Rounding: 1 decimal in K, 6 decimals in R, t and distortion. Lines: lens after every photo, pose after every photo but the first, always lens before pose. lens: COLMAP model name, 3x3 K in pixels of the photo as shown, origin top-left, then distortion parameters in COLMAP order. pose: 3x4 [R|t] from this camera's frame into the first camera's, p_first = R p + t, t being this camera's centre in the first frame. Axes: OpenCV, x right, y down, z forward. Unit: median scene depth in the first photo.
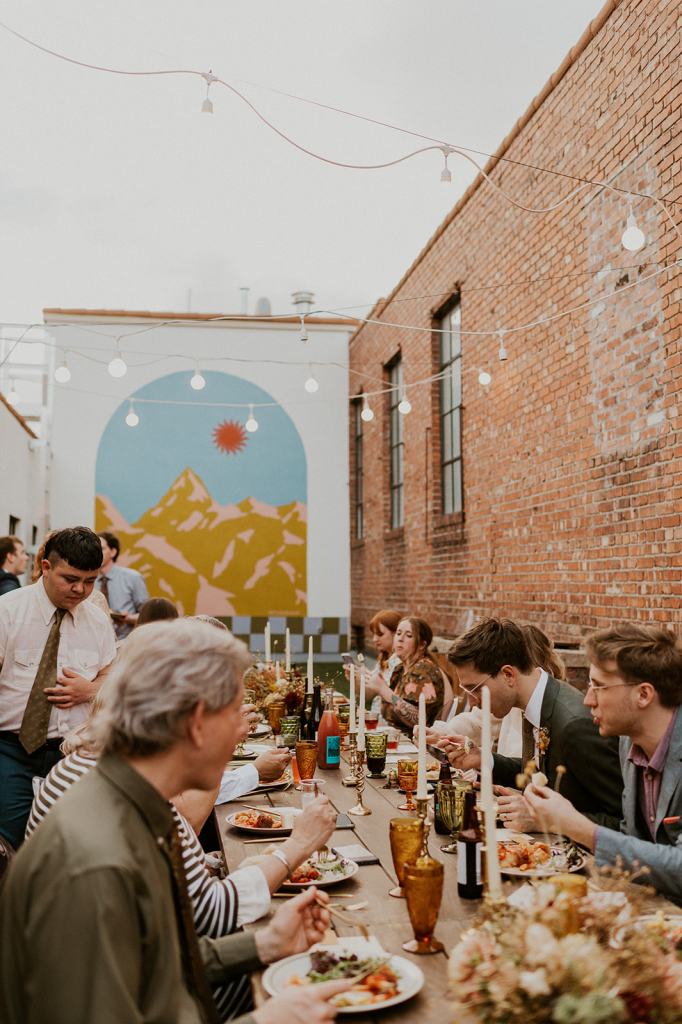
lens RADIAL K [[995.8, 0, 341.0], [0, 995.8, 512.0], [0, 0, 1]] dist [-0.076306, 0.044452]
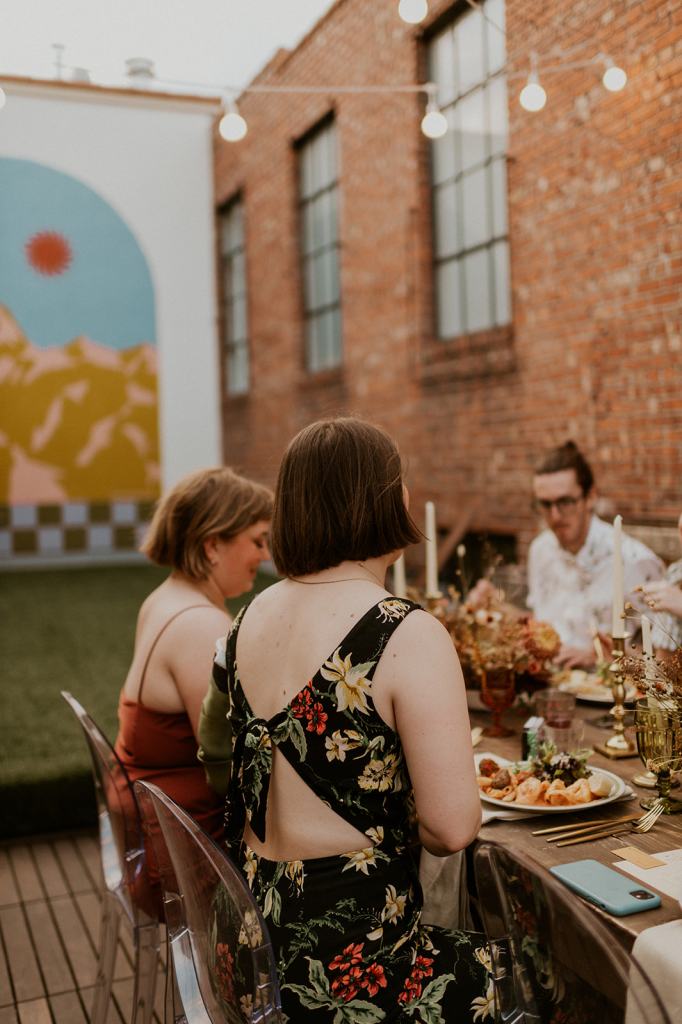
lens RADIAL K [[995.8, 0, 341.0], [0, 995.8, 512.0], [0, 0, 1]] dist [-0.076306, 0.044452]
pose [[0.970485, -0.036718, 0.238351, -0.084073], [0.007632, 0.992523, 0.121820, 0.024810], [-0.241041, -0.116405, 0.963509, 0.246085]]
